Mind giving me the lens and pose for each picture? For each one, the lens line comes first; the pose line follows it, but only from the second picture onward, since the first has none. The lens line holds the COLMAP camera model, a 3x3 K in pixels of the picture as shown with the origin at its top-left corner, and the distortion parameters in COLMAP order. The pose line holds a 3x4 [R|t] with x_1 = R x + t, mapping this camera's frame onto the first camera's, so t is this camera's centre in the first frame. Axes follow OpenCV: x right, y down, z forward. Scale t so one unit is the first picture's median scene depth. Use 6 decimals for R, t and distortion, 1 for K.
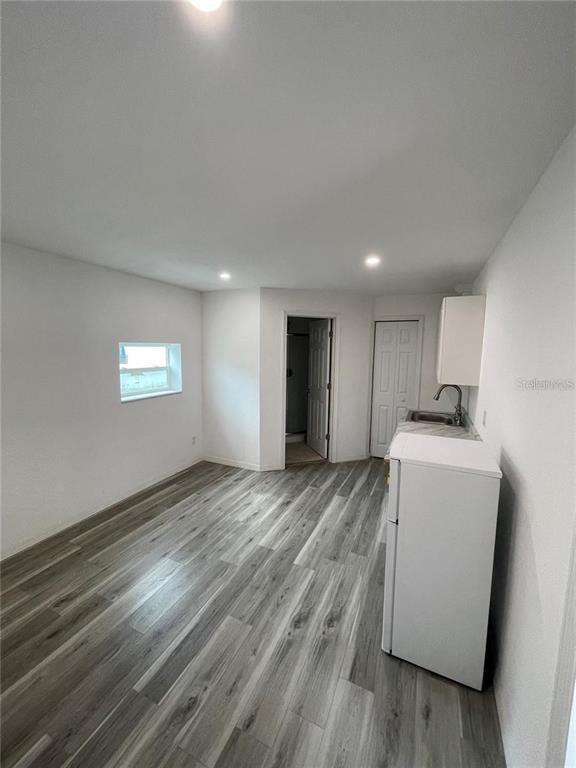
lens RADIAL K [[310.4, 0, 288.0], [0, 310.4, 384.0], [0, 0, 1]] dist [-0.000505, 0.000029]
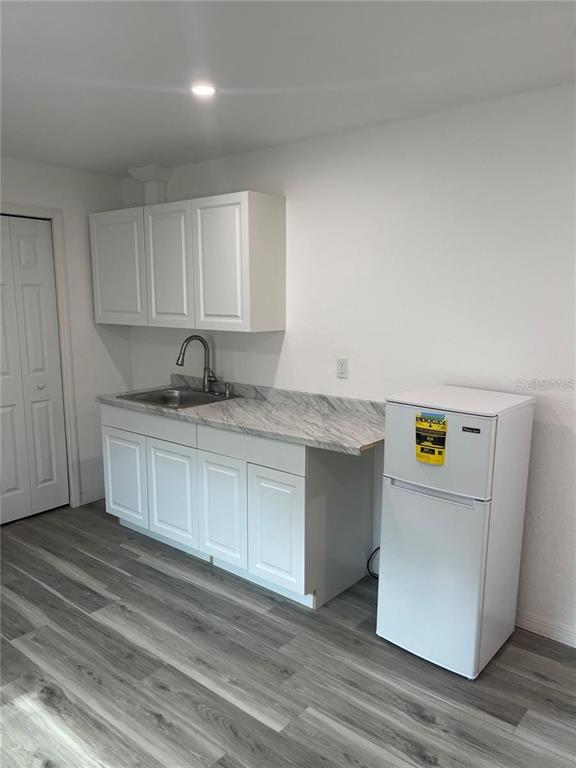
lens RADIAL K [[573.1, 0, 290.1], [0, 573.1, 393.7], [0, 0, 1]] dist [0.072832, -0.083988]
pose [[0.254551, -0.175484, 0.951004, -0.579166], [0.113278, 0.982039, 0.150890, -0.041978], [-0.960402, 0.069318, 0.269857, 0.572910]]
